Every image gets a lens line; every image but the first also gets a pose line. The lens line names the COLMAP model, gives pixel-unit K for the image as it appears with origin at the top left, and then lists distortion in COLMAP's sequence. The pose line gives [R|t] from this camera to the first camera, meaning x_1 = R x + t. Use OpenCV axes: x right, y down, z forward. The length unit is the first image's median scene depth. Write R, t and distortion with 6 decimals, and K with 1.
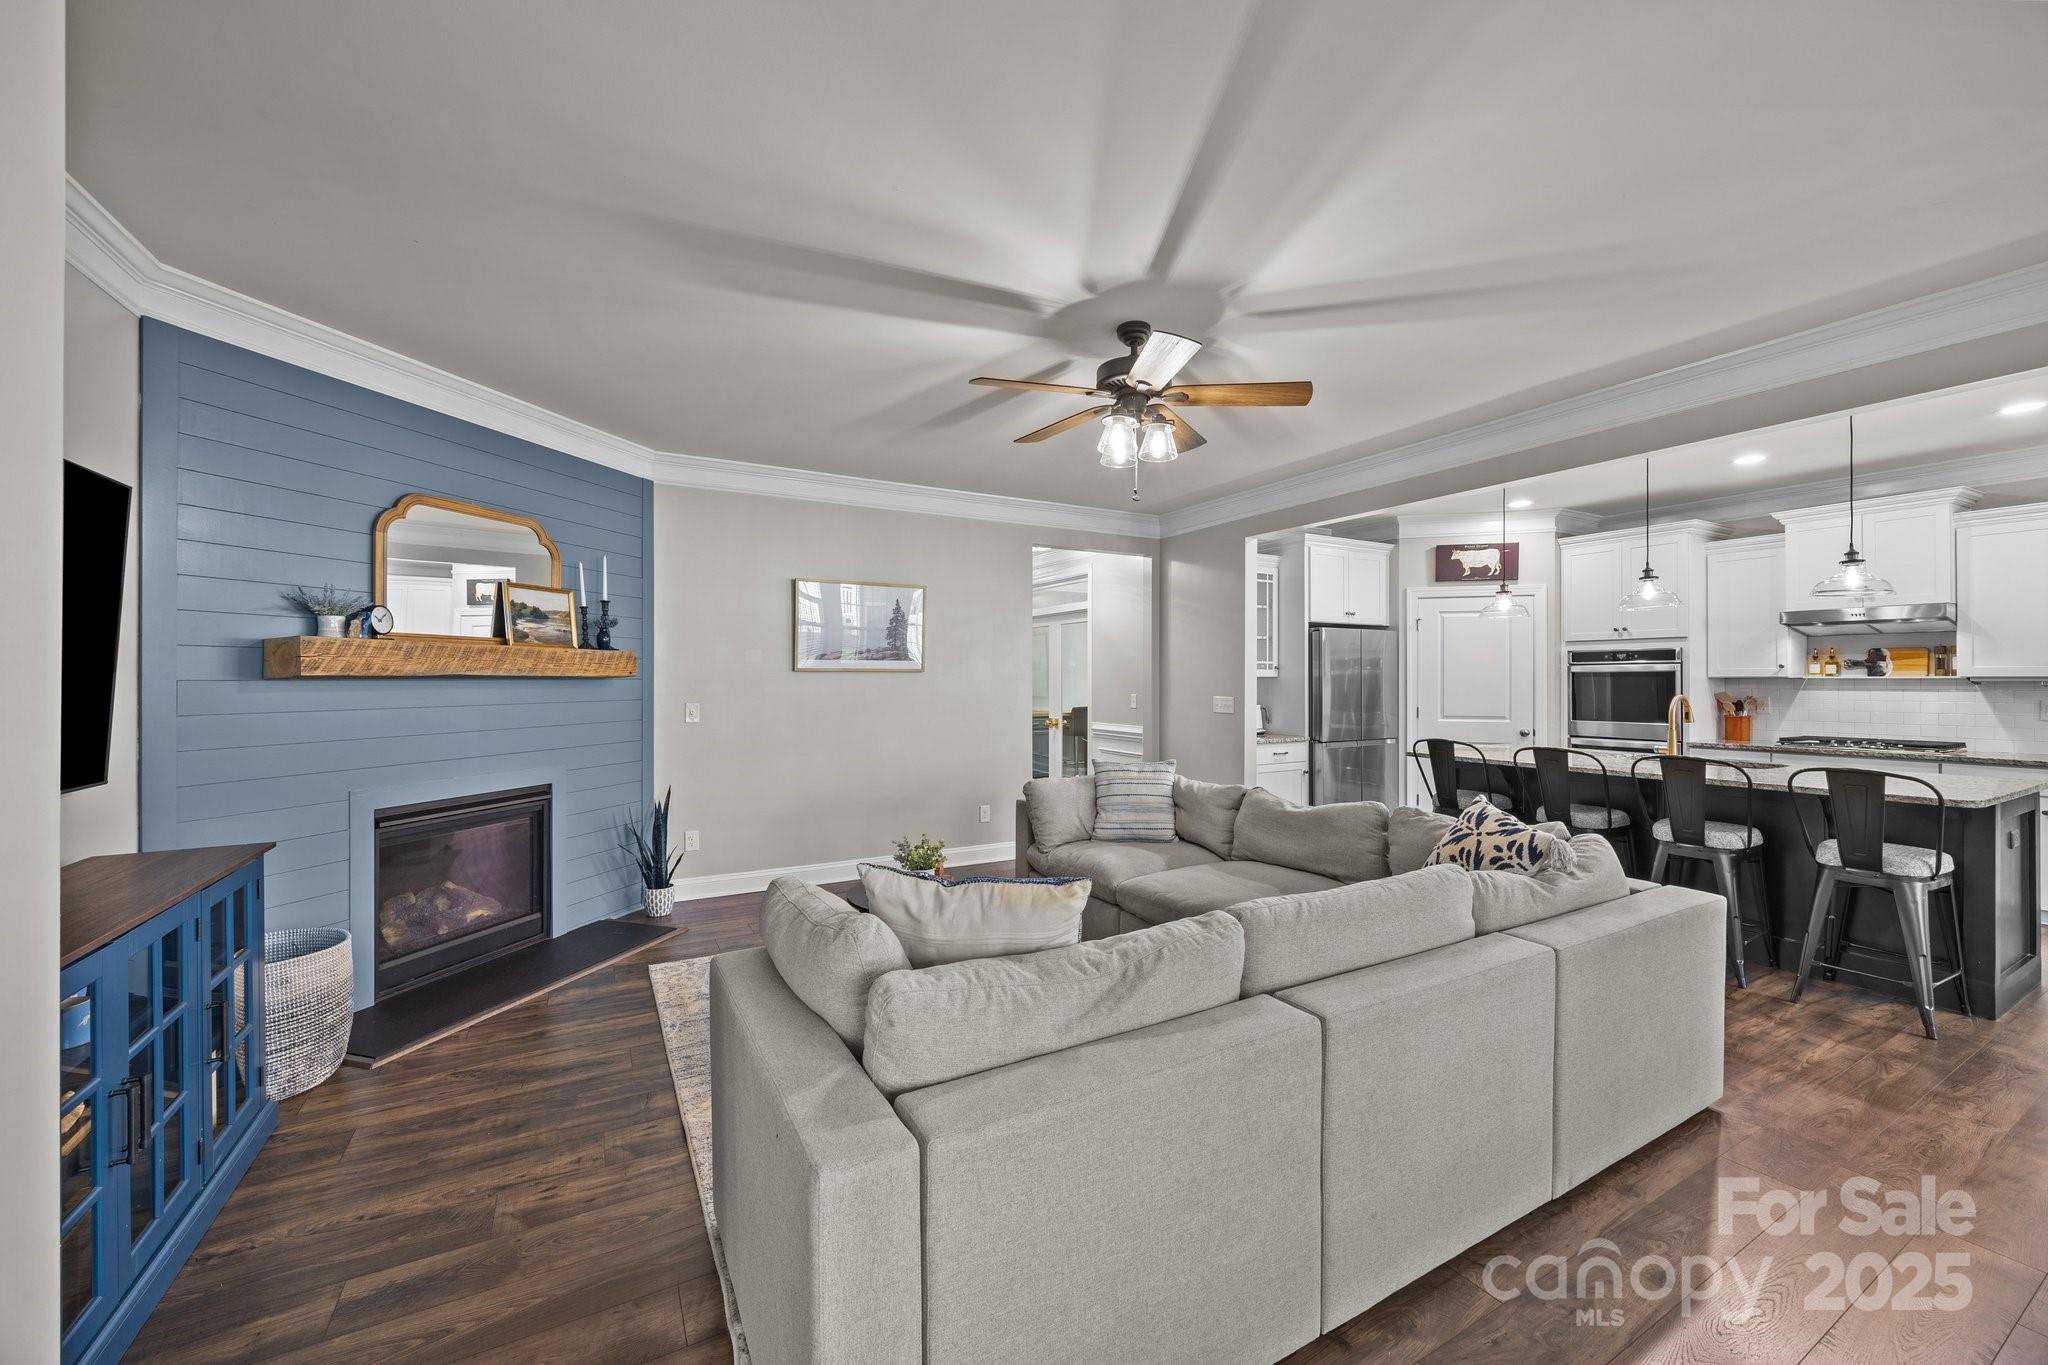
lens RADIAL K [[788.9, 0, 1030.2], [0, 788.9, 678.4], [0, 0, 1]] dist [0.000214, 0.000432]
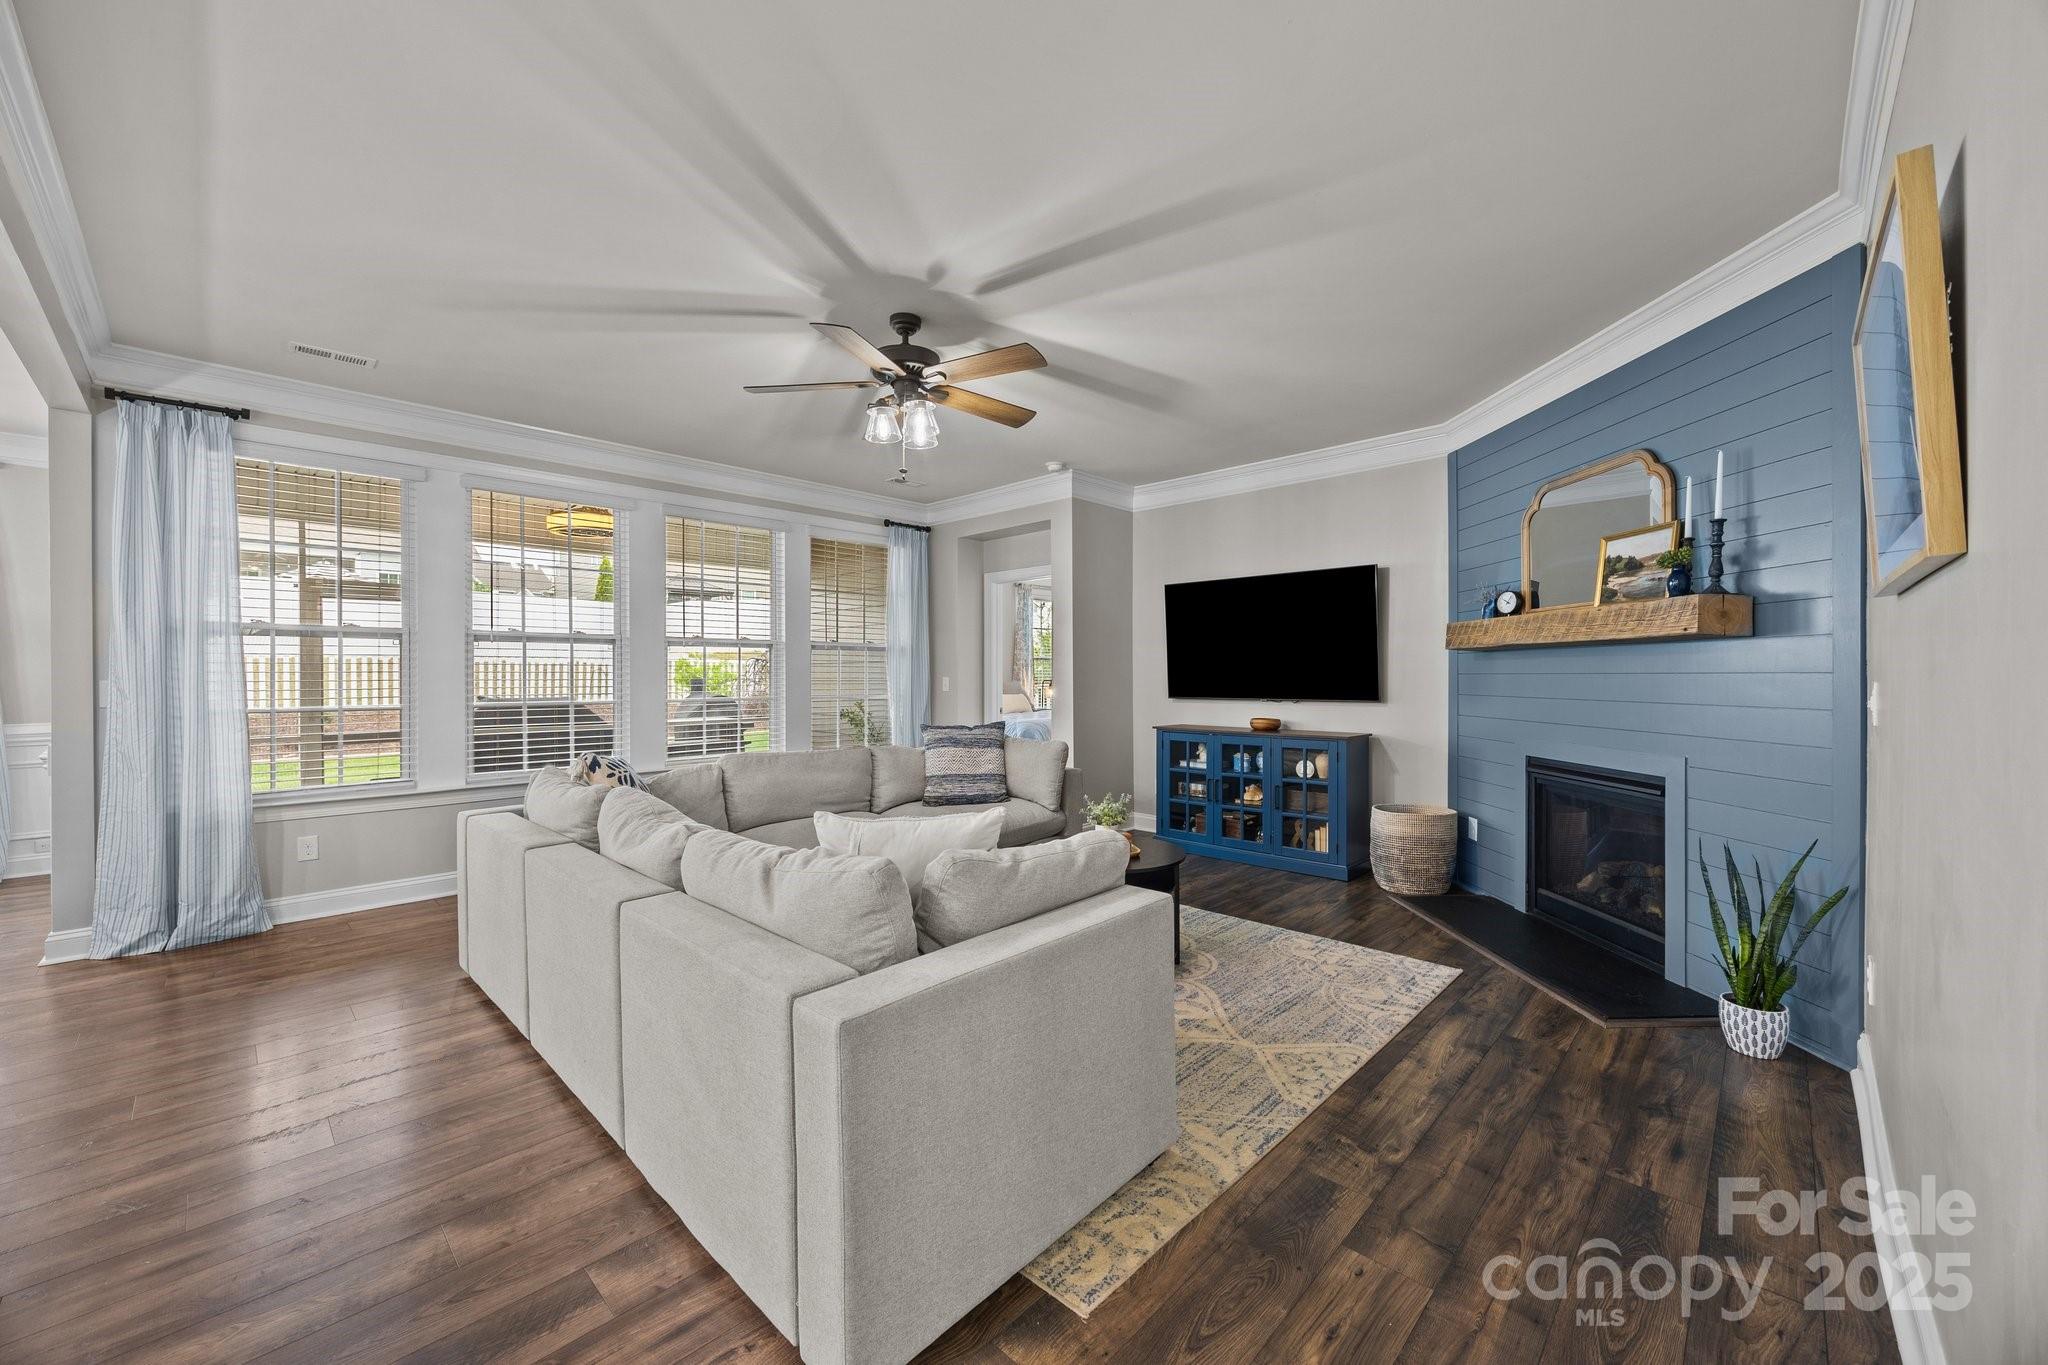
lens RADIAL K [[788.9, 0, 1019.8], [0, 788.9, 675.0], [0, 0, 1]] dist [0.000214, 0.000432]
pose [[-0.962164, 0.003306, -0.272450, 0.158692], [0.000922, 0.999960, 0.008878, 0.018911], [0.272469, 0.008291, -0.962129, 1.207557]]
